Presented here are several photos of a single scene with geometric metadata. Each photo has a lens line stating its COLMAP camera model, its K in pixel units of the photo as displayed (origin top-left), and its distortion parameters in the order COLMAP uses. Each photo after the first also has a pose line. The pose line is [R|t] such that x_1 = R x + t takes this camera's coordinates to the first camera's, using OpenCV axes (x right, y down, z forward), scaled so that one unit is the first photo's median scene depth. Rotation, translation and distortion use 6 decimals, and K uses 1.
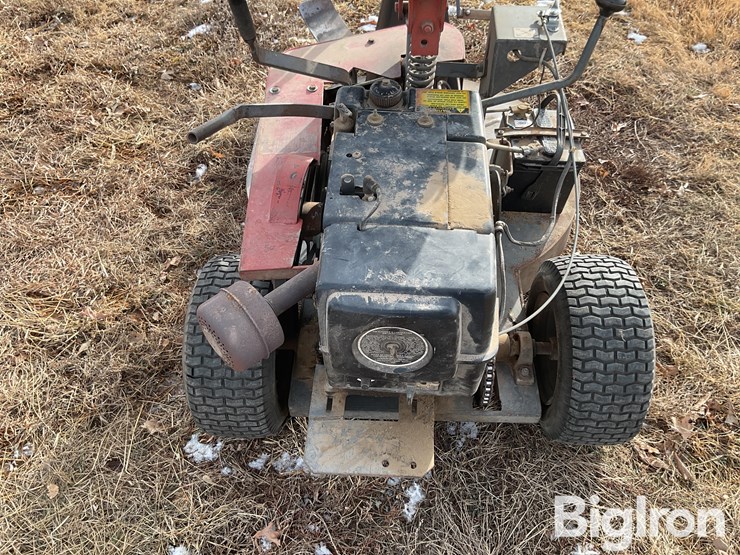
lens RADIAL K [[613.7, 0, 369.0], [0, 613.7, 268.7], [0, 0, 1]] dist [0.094511, -0.188486]
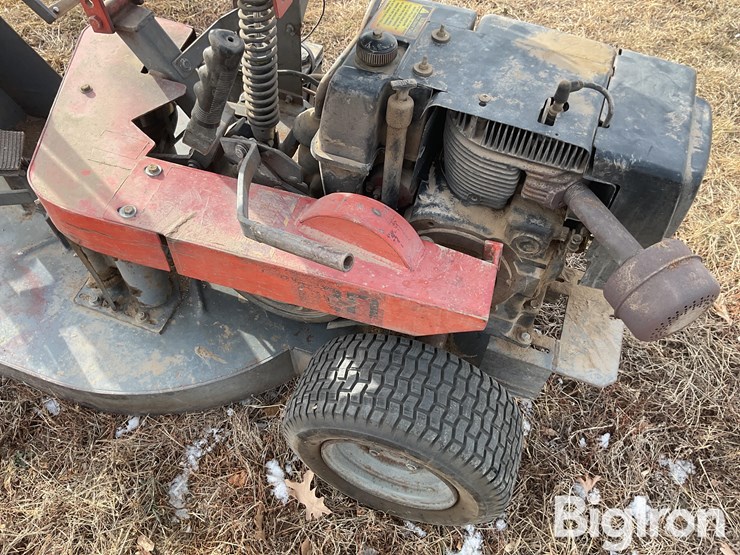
lens RADIAL K [[615.0, 0, 369.2], [0, 615.0, 275.9], [0, 0, 1]] dist [0.103198, -0.226657]
pose [[0.288649, -0.759434, 0.583045, -0.727476], [0.691955, 0.586352, 0.421175, -0.501666], [-0.661725, 0.281869, 0.694745, 0.600204]]
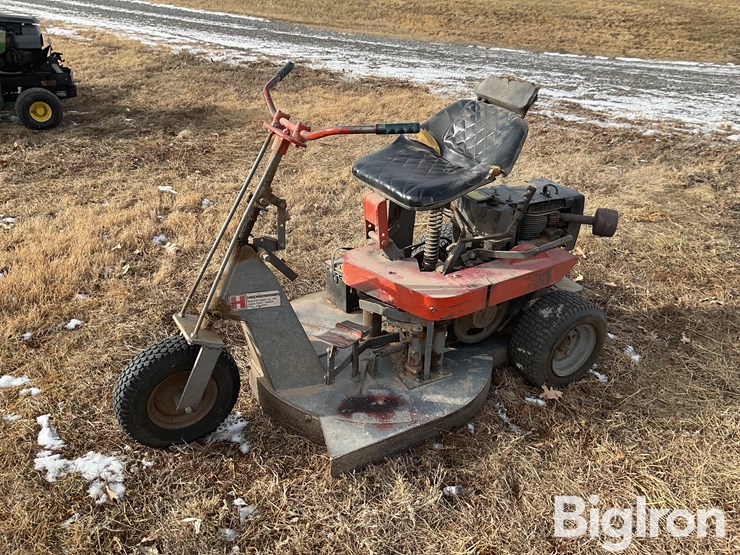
lens RADIAL K [[613.7, 0, 369.0], [0, 613.7, 268.7], [0, 0, 1]] dist [0.094511, -0.188486]
pose [[-0.547268, -0.393648, 0.738606, -1.621427], [0.605925, 0.422431, 0.674097, -2.157158], [-0.577367, 0.816452, 0.007338, 1.598695]]
